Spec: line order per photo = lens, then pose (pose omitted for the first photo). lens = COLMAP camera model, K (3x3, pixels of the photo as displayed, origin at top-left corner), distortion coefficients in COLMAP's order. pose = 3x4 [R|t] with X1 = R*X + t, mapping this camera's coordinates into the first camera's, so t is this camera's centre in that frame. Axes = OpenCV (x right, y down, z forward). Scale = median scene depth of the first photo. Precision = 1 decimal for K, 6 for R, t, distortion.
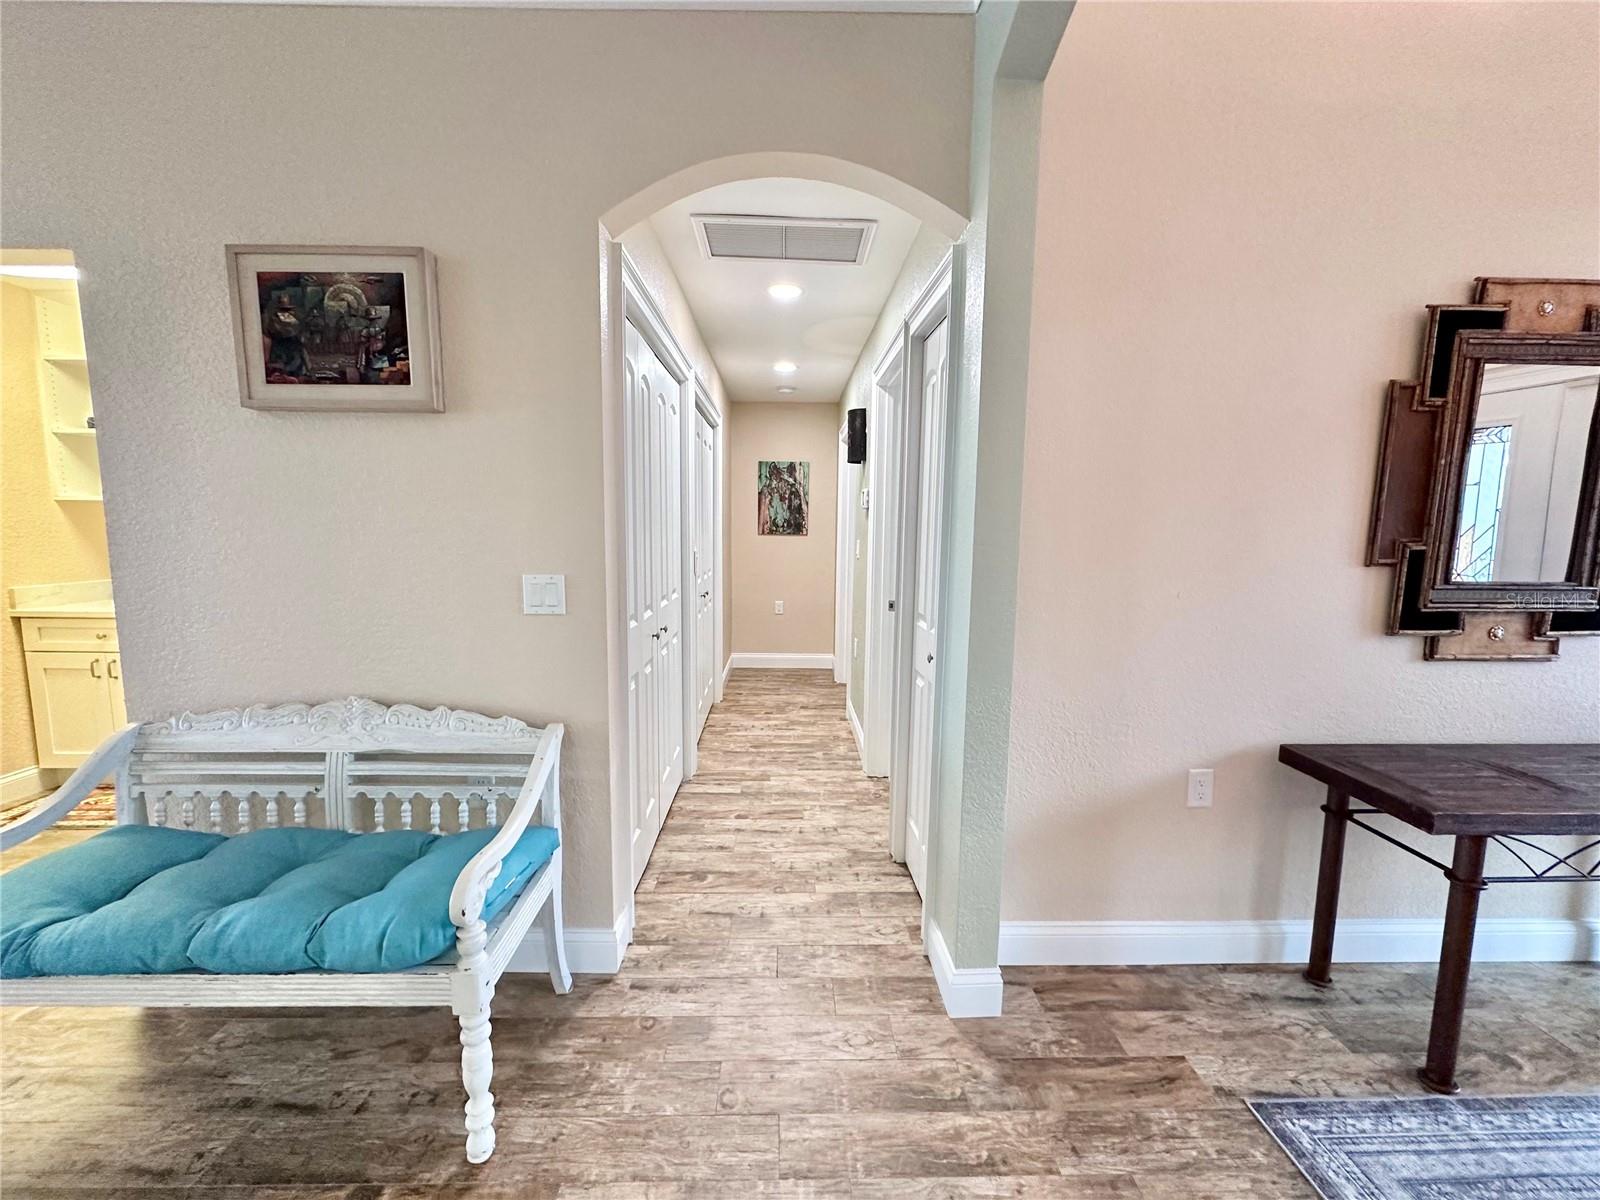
lens RADIAL K [[637.4, 0, 800.9], [0, 637.4, 598.2], [0, 0, 1]] dist [-0.005362, 0.001088]
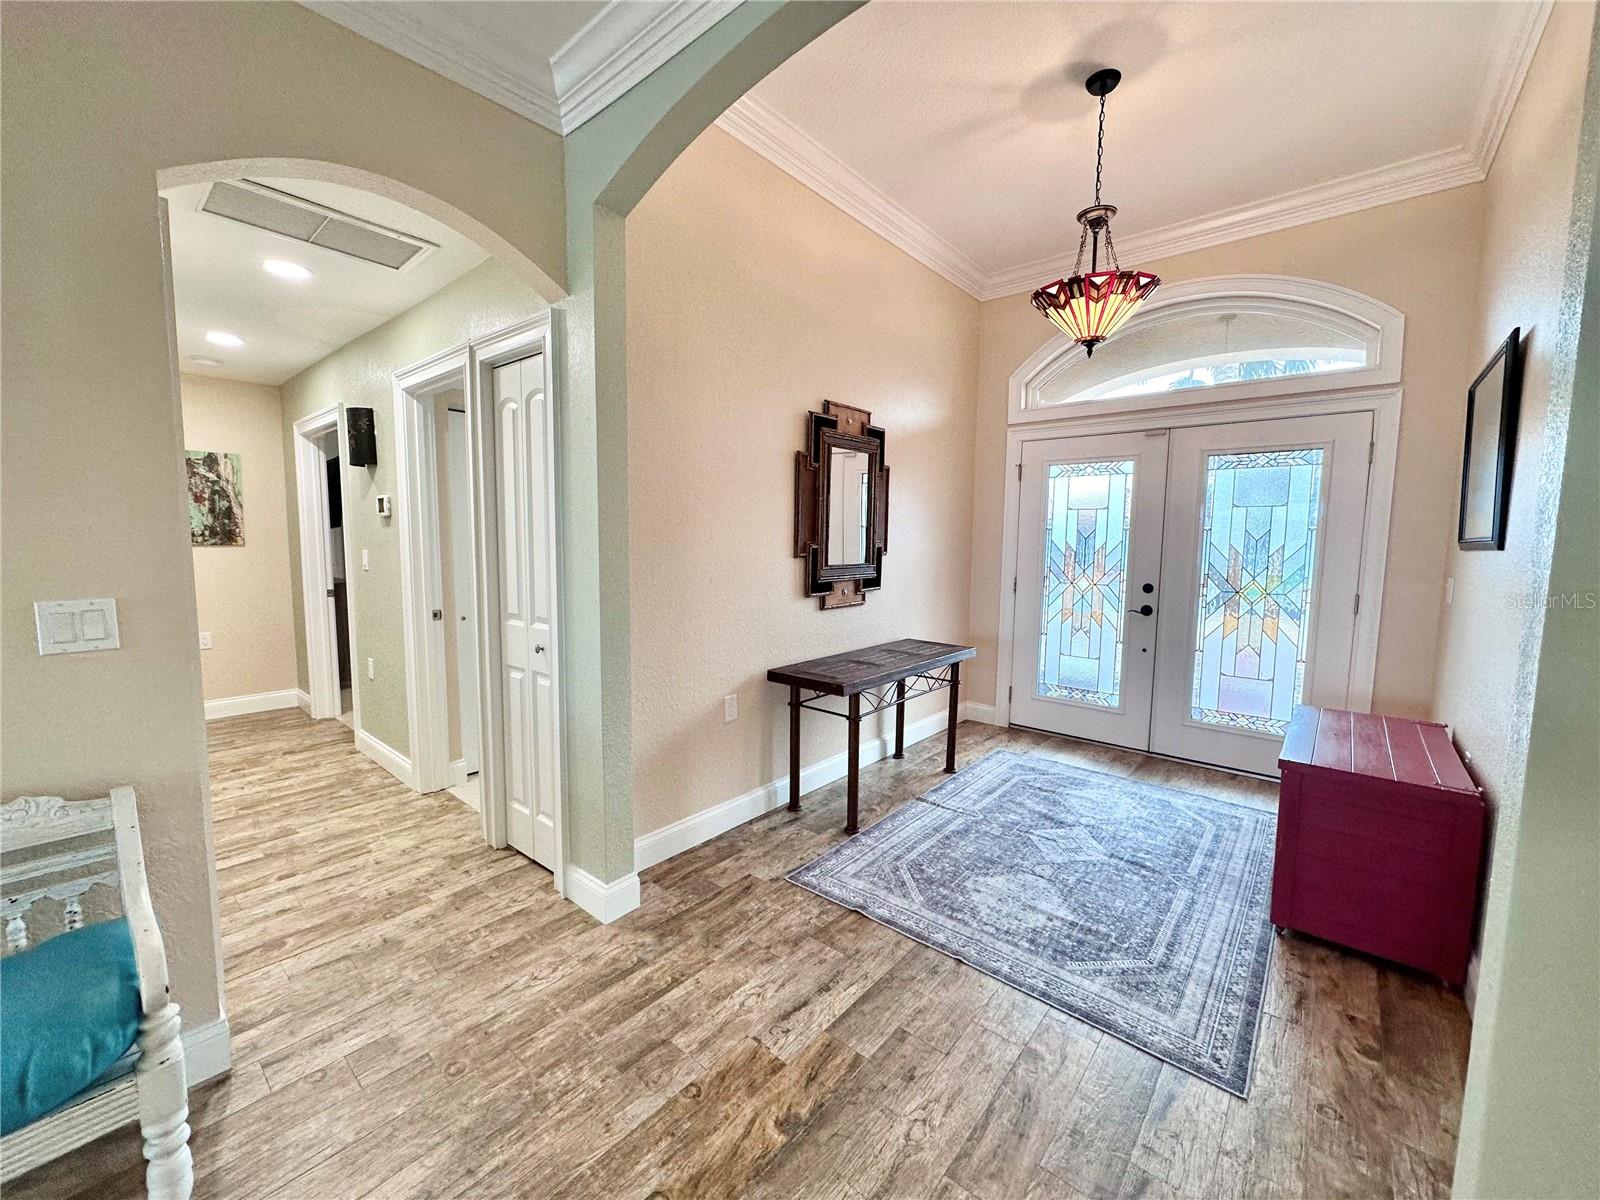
lens RADIAL K [[637.4, 0, 808.2], [0, 637.4, 599.8], [0, 0, 1]] dist [-0.005362, 0.001088]
pose [[0.659121, -0.078431, 0.747935, -0.375316], [0.084800, 0.995955, 0.029708, 0.013629], [-0.747240, 0.043844, 0.663106, -0.157053]]
